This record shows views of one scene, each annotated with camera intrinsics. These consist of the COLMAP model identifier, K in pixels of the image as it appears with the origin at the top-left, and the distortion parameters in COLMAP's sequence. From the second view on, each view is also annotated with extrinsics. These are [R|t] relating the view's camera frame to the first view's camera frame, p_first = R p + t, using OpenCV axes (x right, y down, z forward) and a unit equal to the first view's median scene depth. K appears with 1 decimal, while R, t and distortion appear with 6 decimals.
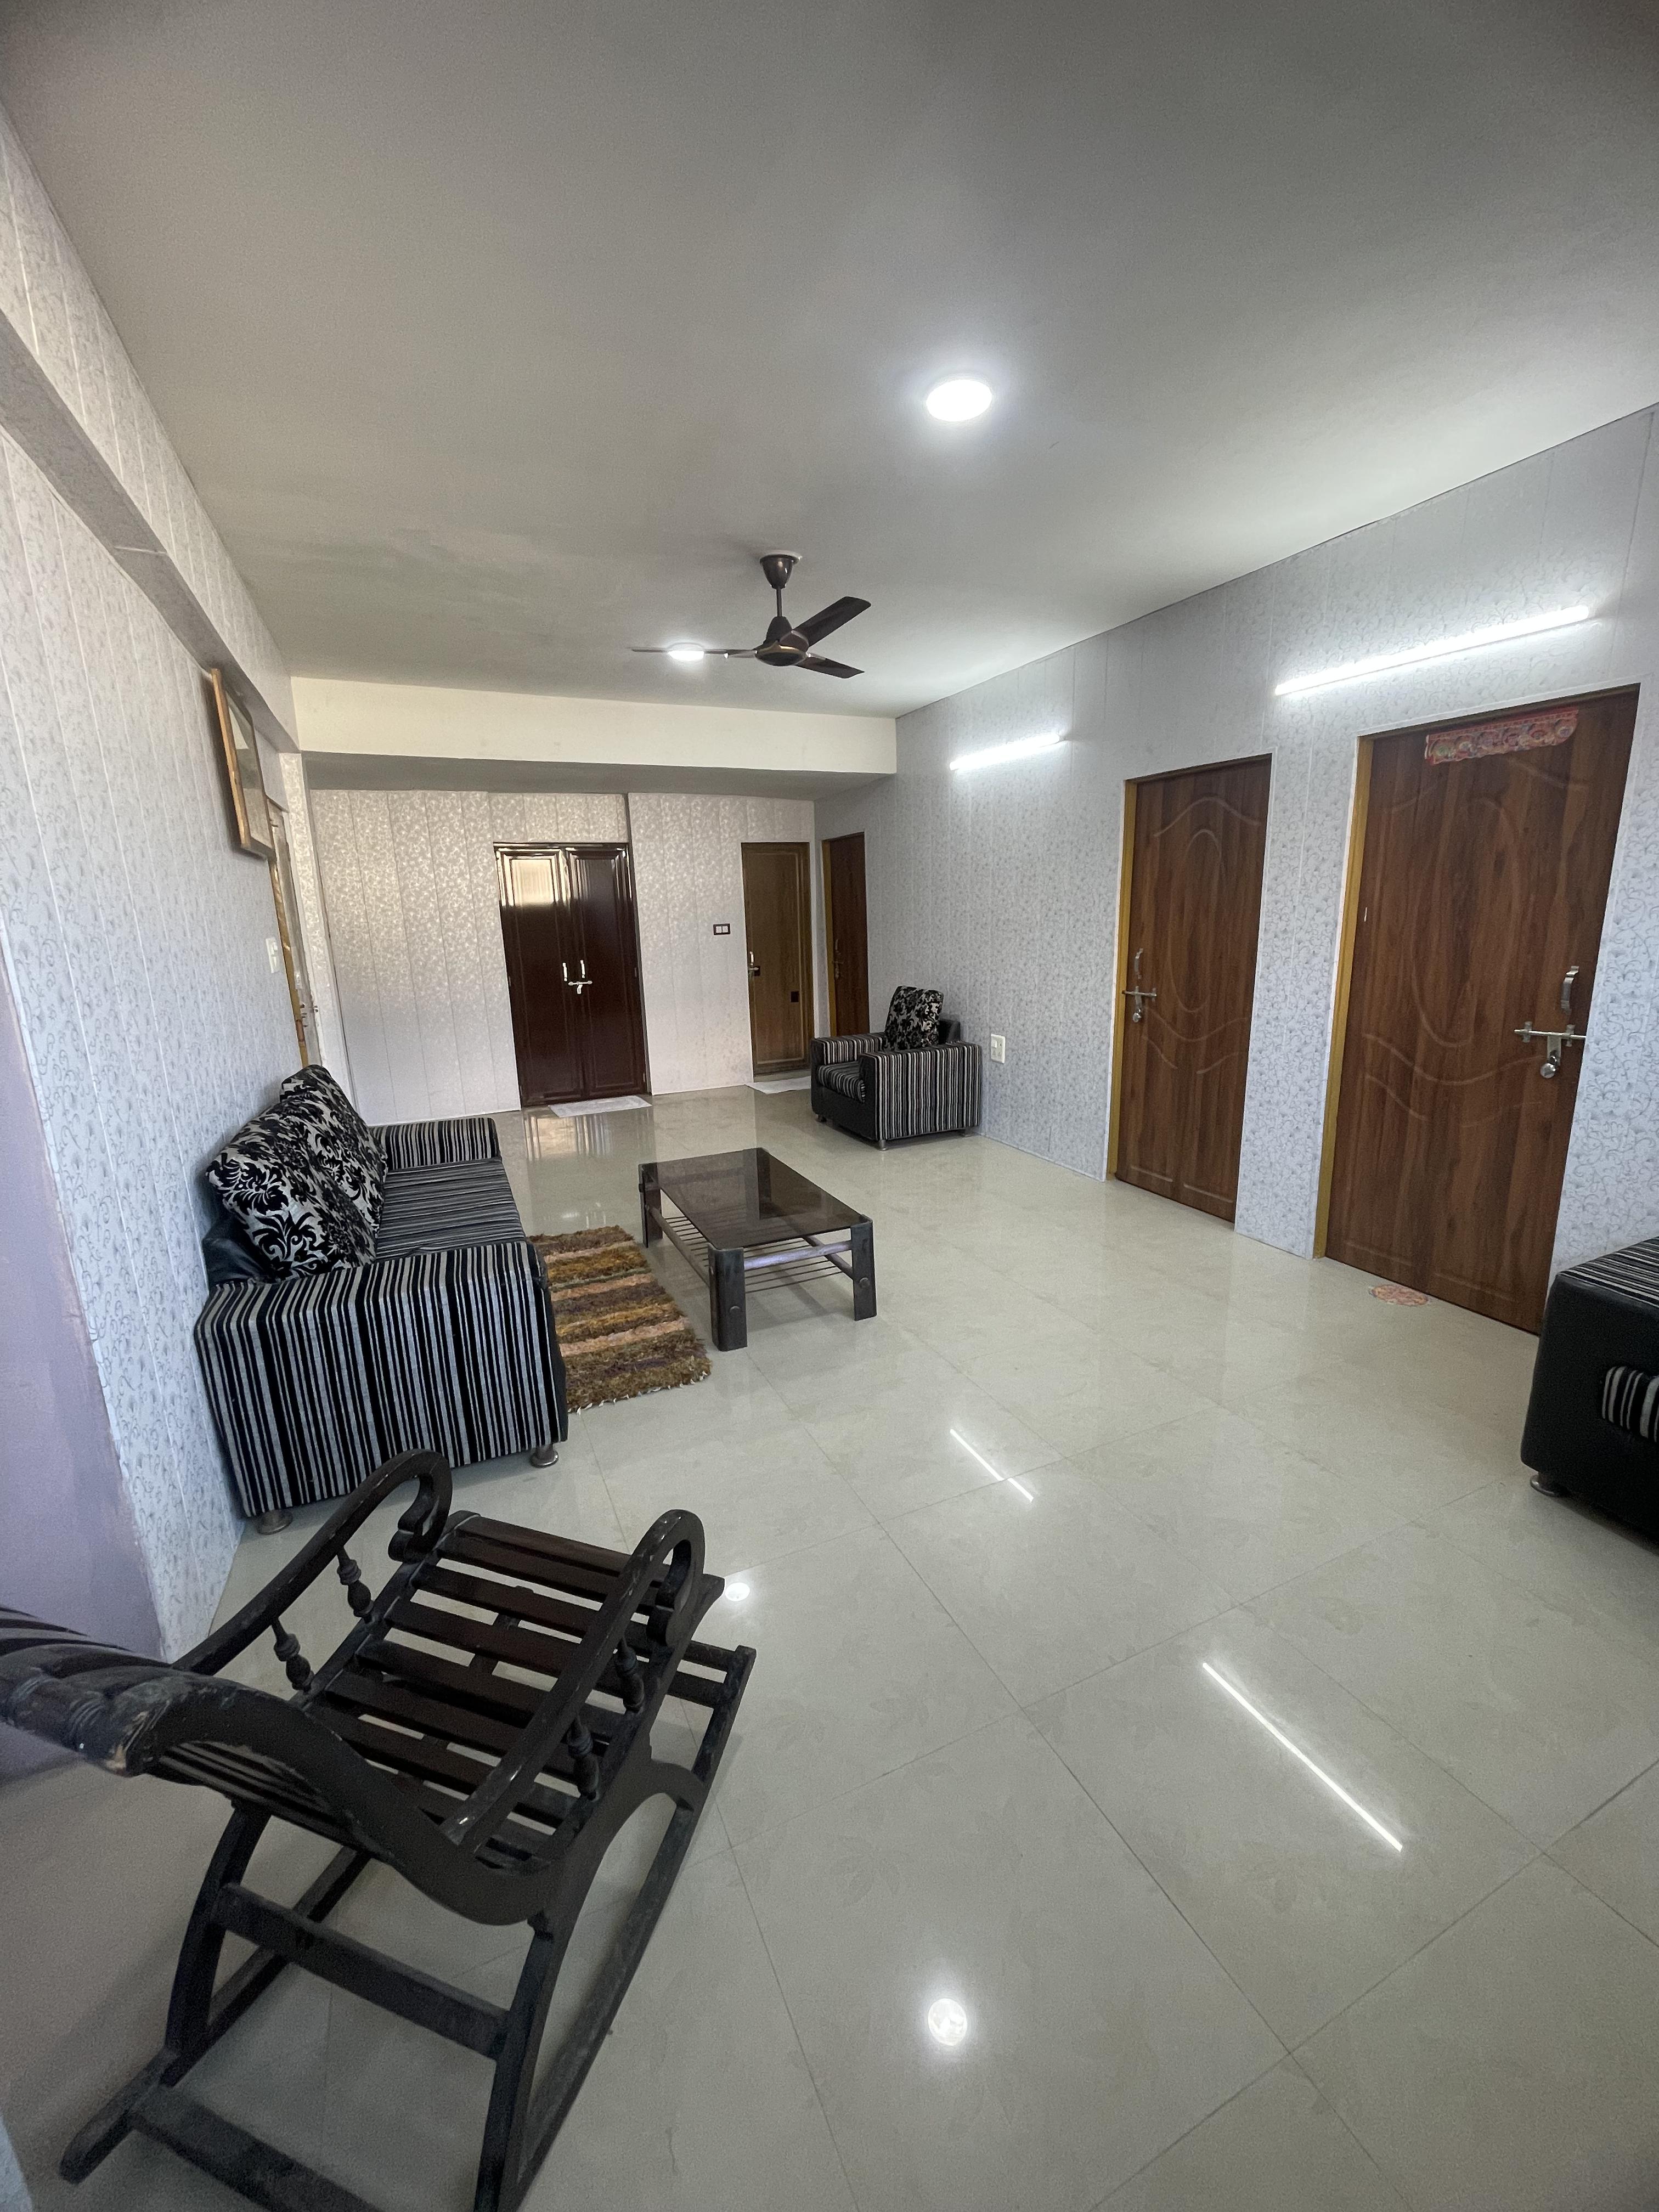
lens RADIAL K [[886.4, 0, 821.7], [0, 886.4, 1115.7], [0, 0, 1]] dist [-0.001385, 0.000045]
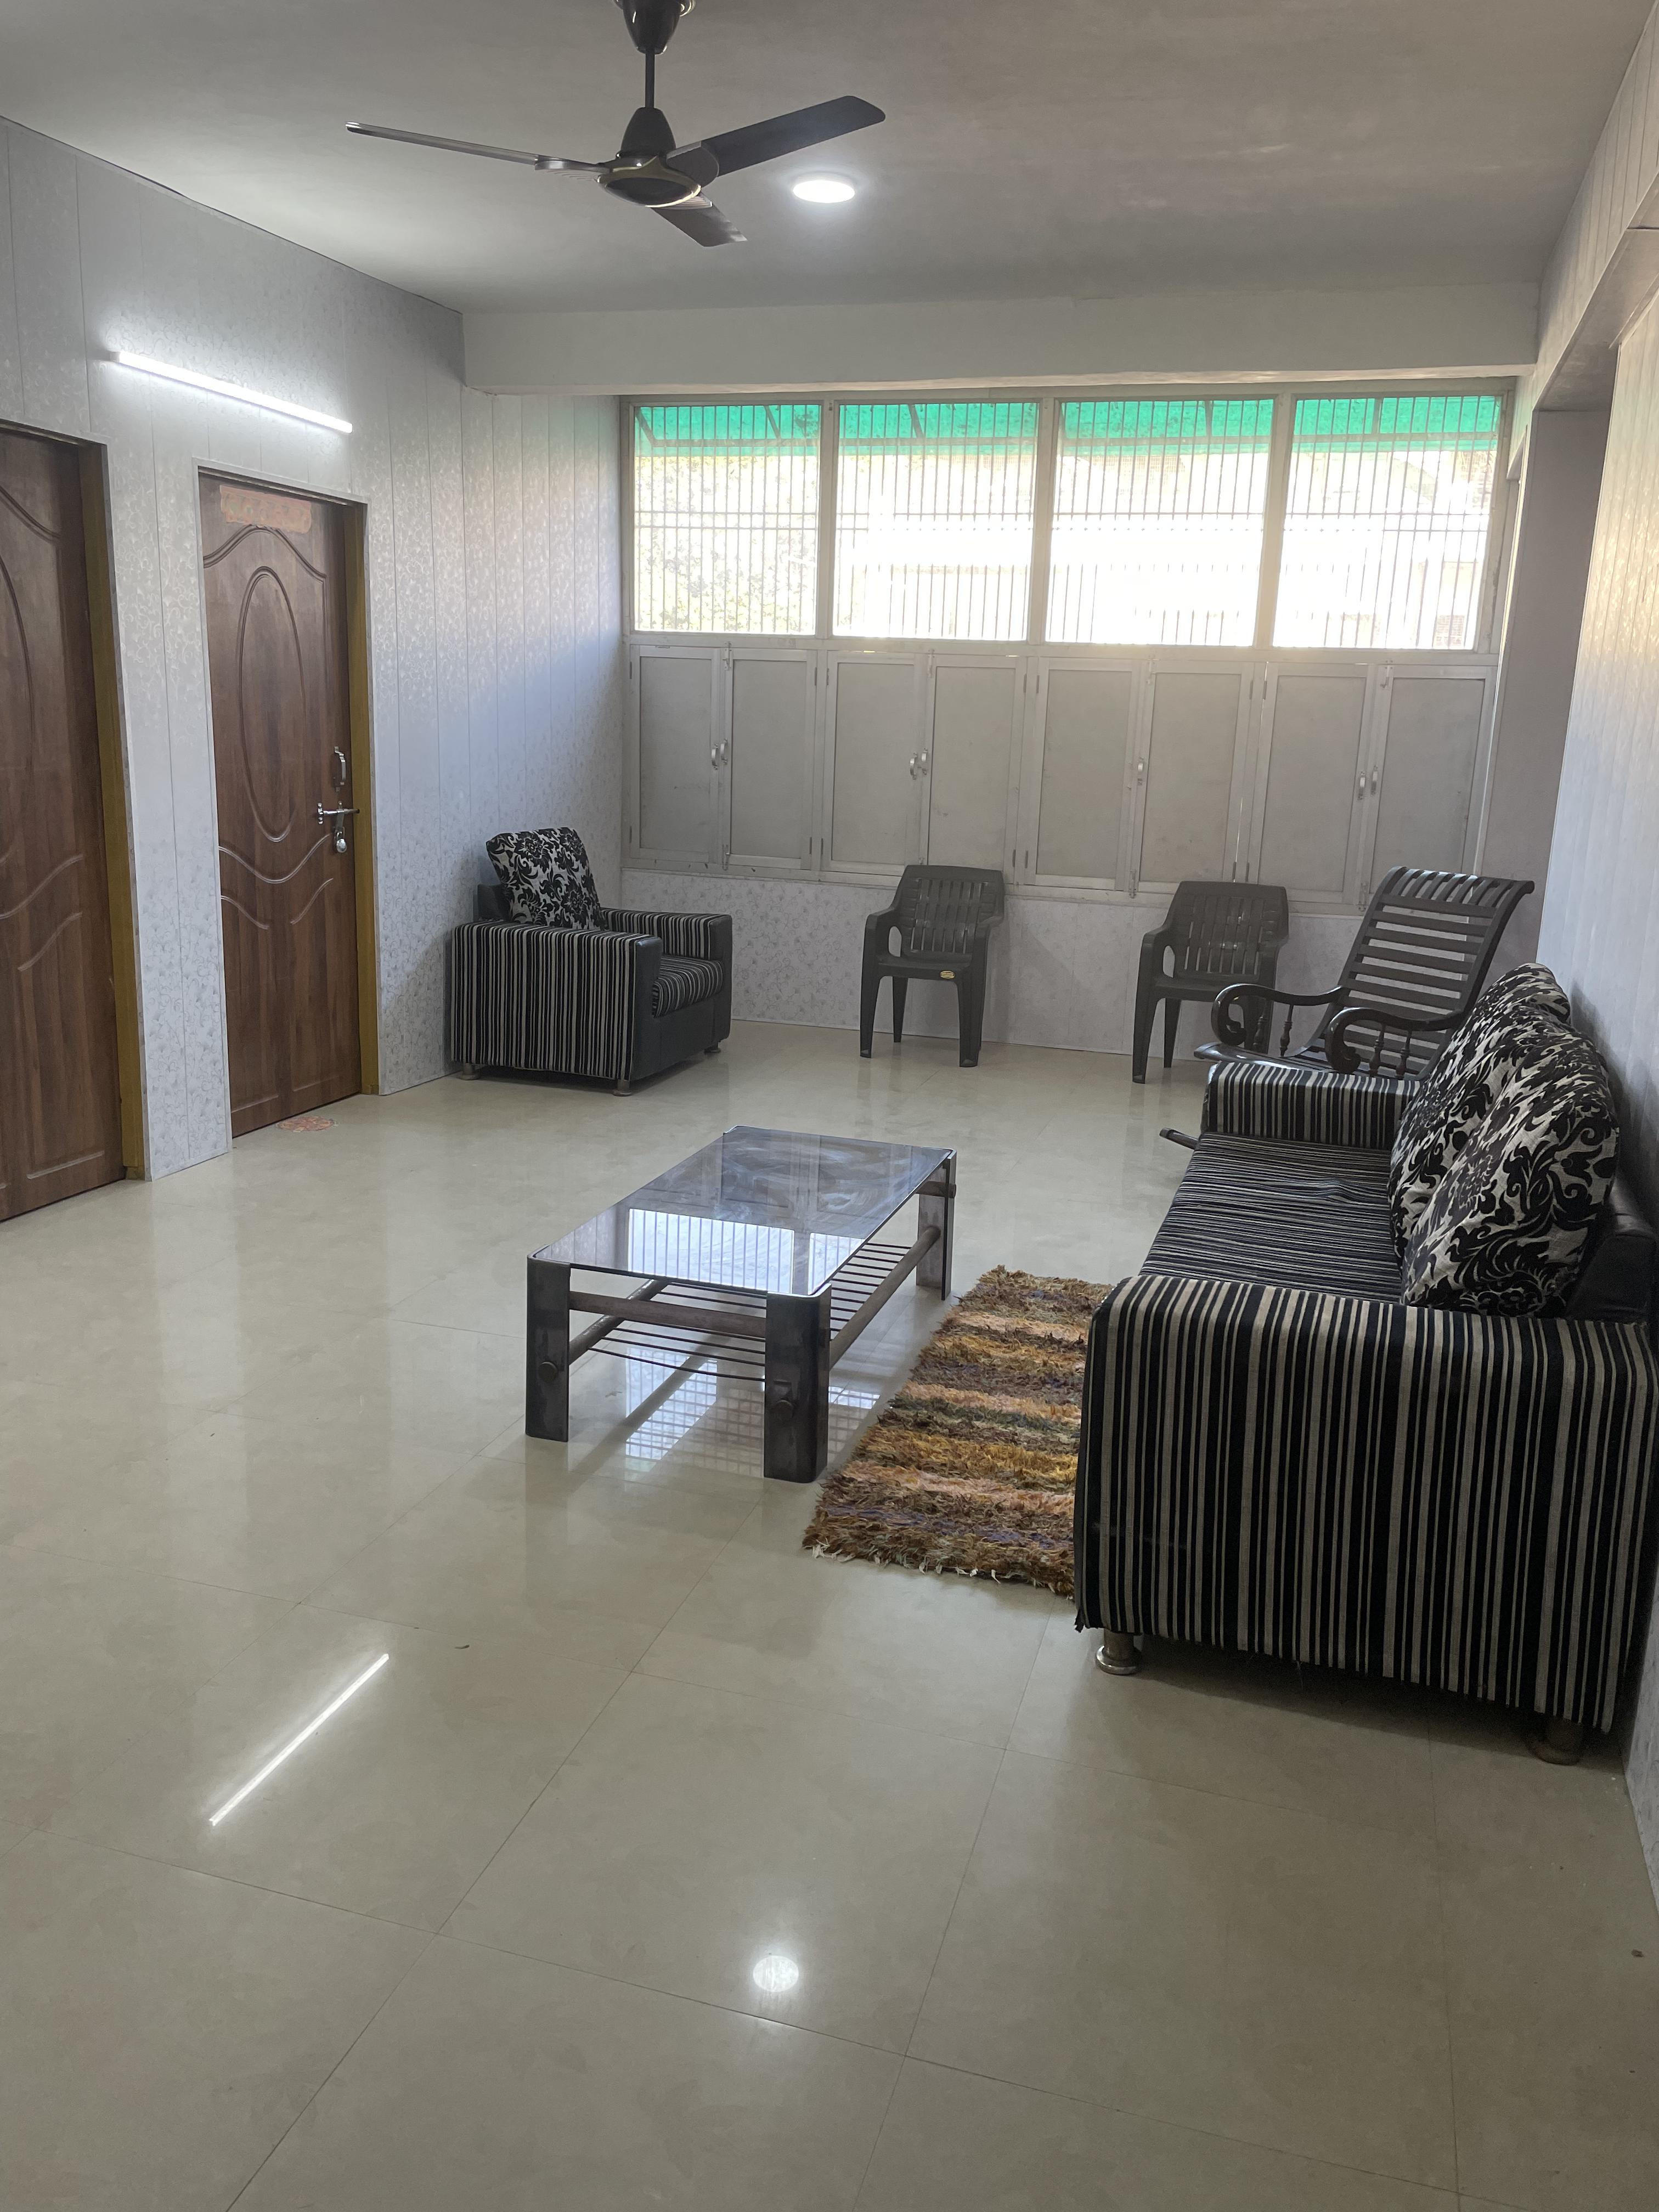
lens RADIAL K [[1673.7, 0, 829.5], [0, 1673.7, 1106.0], [0, 0, 1]] dist [0.093695, -0.121477]
pose [[-0.753414, -0.160164, 0.637742, -0.846165], [0.127828, 0.915703, 0.380984, -0.401267], [-0.645002, 0.368560, -0.669430, 1.811268]]
